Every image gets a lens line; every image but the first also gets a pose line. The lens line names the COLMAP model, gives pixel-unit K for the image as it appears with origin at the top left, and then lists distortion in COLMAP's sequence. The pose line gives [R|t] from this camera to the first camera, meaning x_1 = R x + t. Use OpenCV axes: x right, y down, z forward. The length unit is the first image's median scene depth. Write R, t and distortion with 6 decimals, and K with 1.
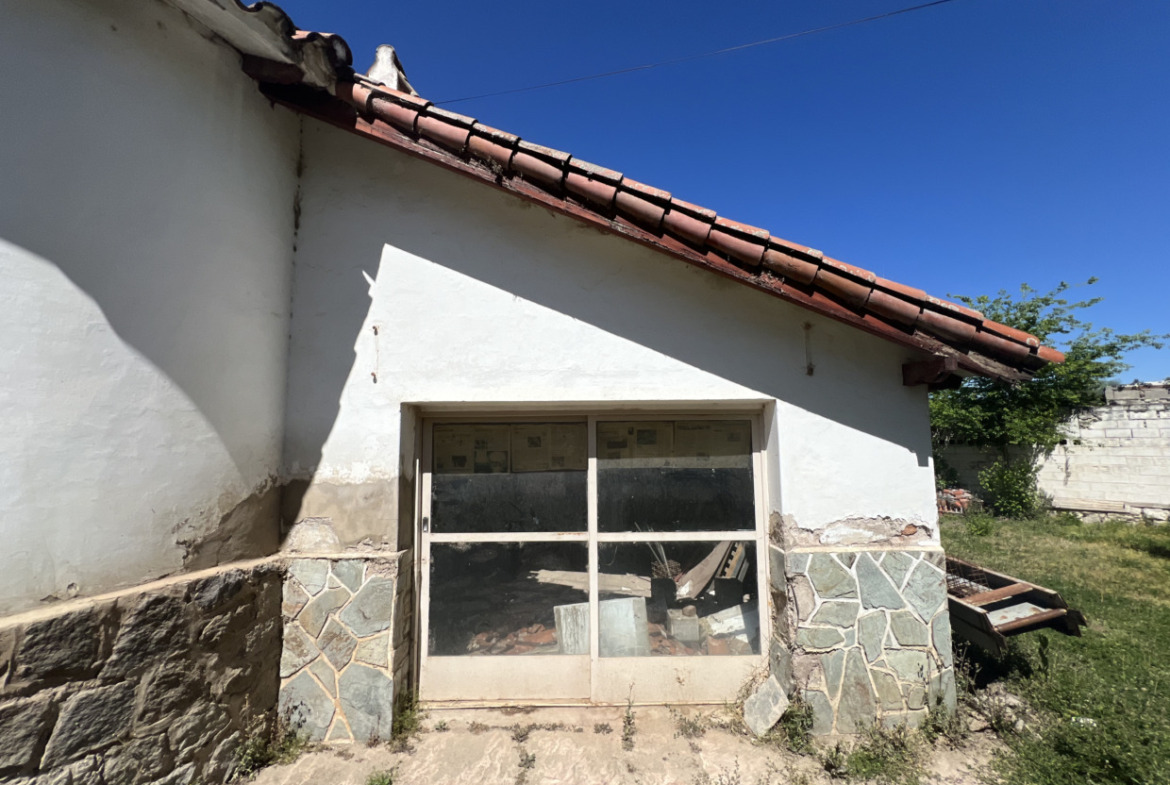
lens RADIAL K [[467.2, 0, 583.2], [0, 467.2, 389.6], [0, 0, 1]] dist [-0.001056, 0.000438]
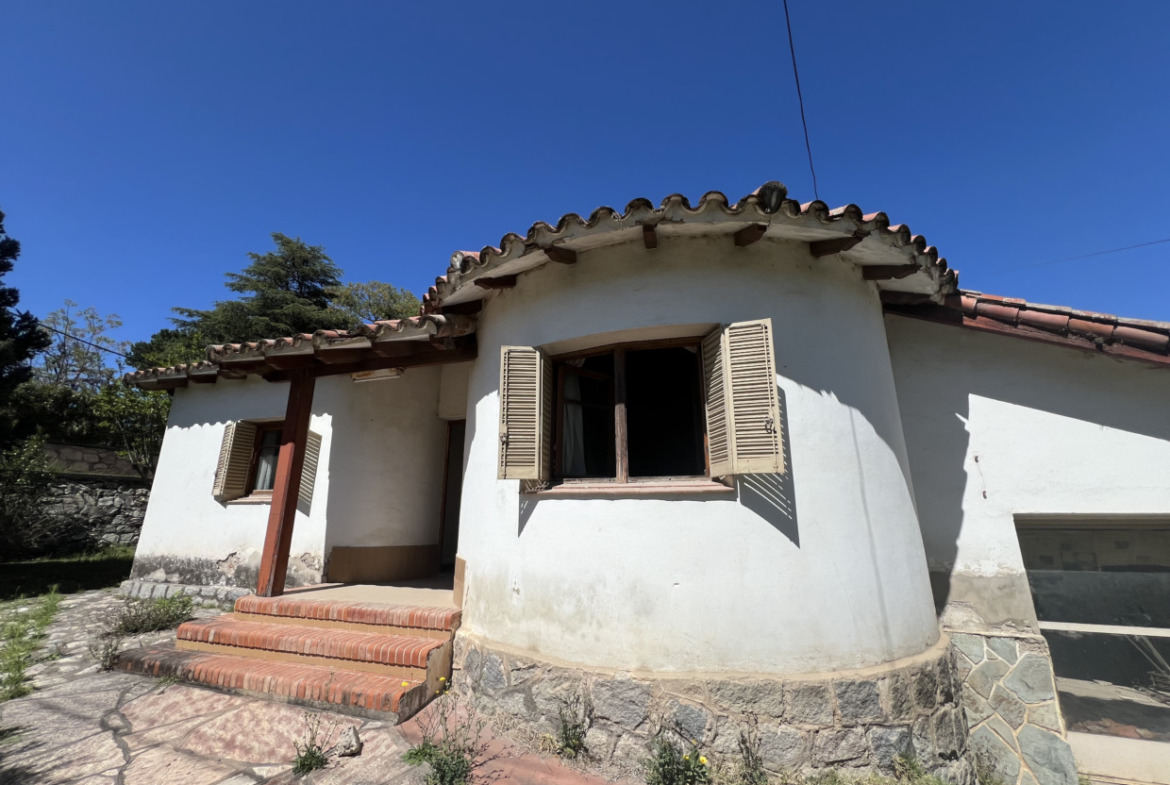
lens RADIAL K [[467.2, 0, 583.2], [0, 467.2, 389.6], [0, 0, 1]] dist [-0.001056, 0.000438]
pose [[0.937084, -0.082769, -0.339150, -1.084226], [0.025221, 0.985000, -0.170701, -0.127348], [0.348192, 0.151408, 0.925115, -0.723830]]
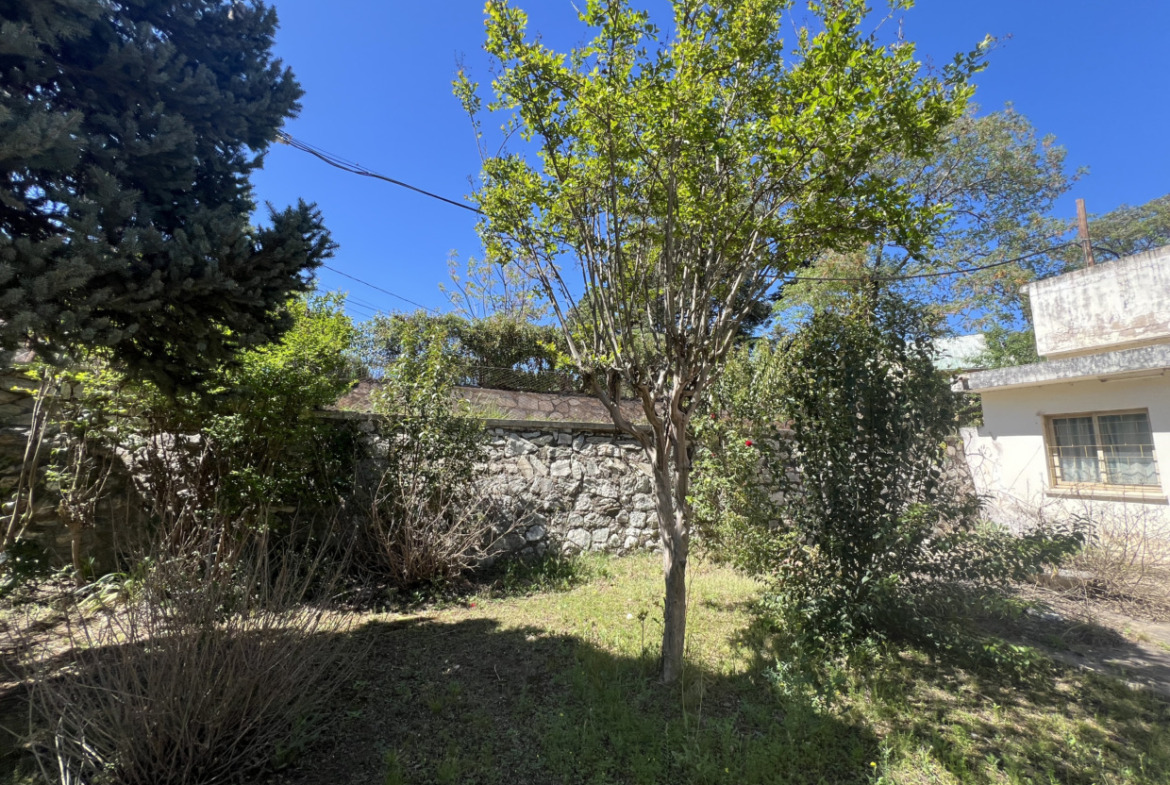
lens RADIAL K [[467.2, 0, 583.2], [0, 467.2, 389.6], [0, 0, 1]] dist [-0.001056, 0.000438]
pose [[0.427939, -0.124783, -0.895152, -4.297394], [0.075506, 0.991897, -0.102173, -0.104310], [0.900648, -0.023866, 0.433893, 0.847920]]
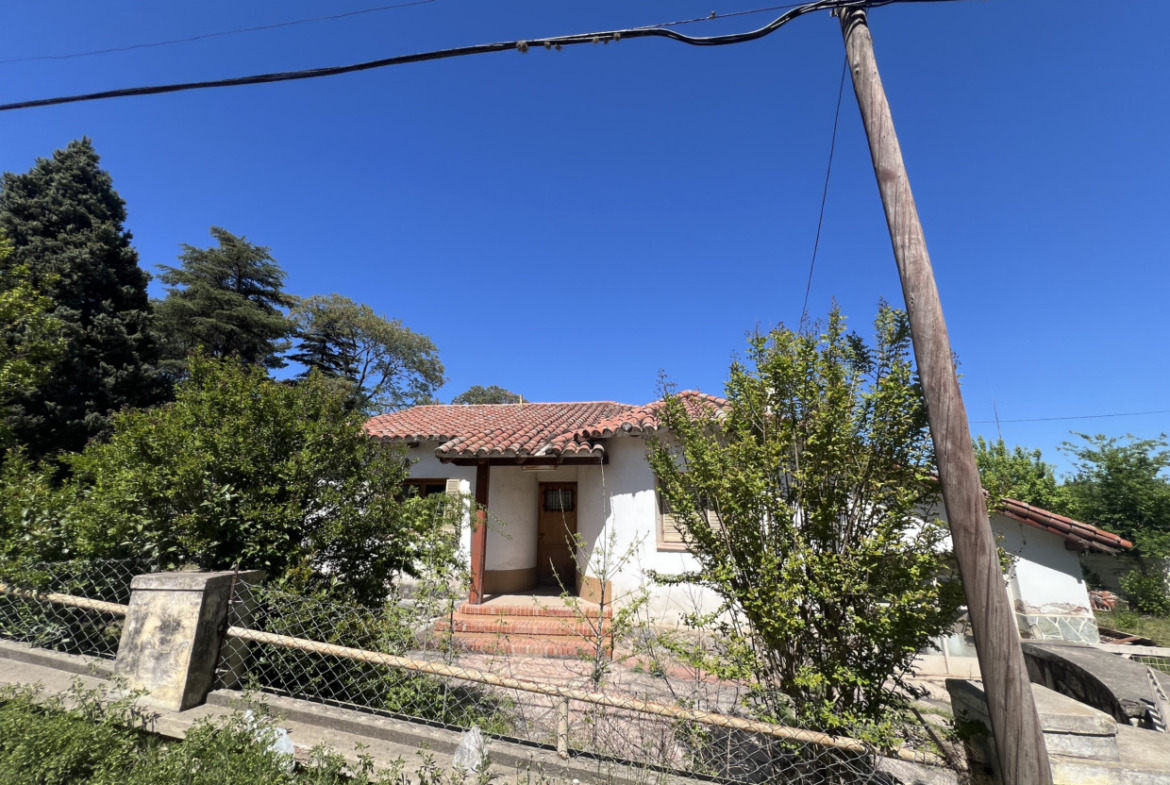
lens RADIAL K [[467.2, 0, 583.2], [0, 467.2, 389.6], [0, 0, 1]] dist [-0.001056, 0.000438]
pose [[0.989824, -0.022588, -0.140493, -1.681476], [-0.000675, 0.986564, -0.163375, -0.490061], [0.142295, 0.161808, 0.976509, -2.184373]]
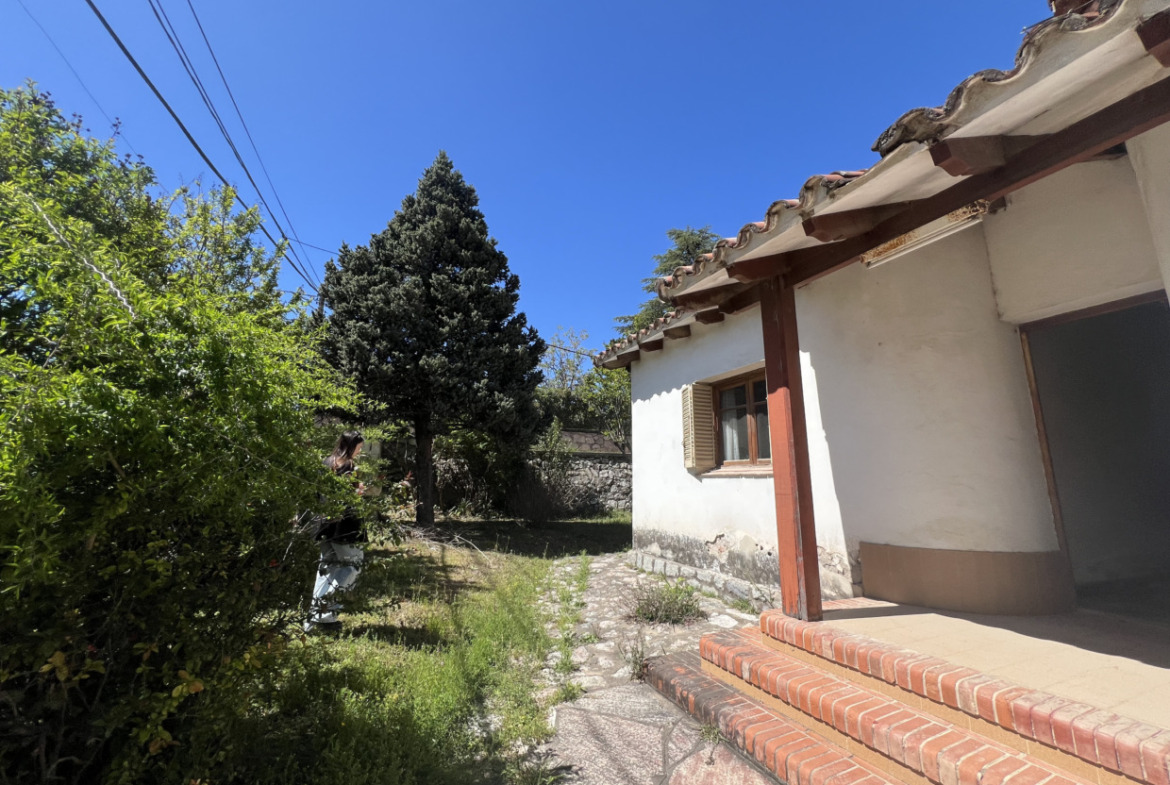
lens RADIAL K [[467.2, 0, 583.2], [0, 467.2, 389.6], [0, 0, 1]] dist [-0.001056, 0.000438]
pose [[0.376301, -0.169106, -0.910934, -1.828140], [0.077019, 0.985508, -0.151135, -0.116344], [0.923291, -0.013287, 0.383872, -0.368304]]
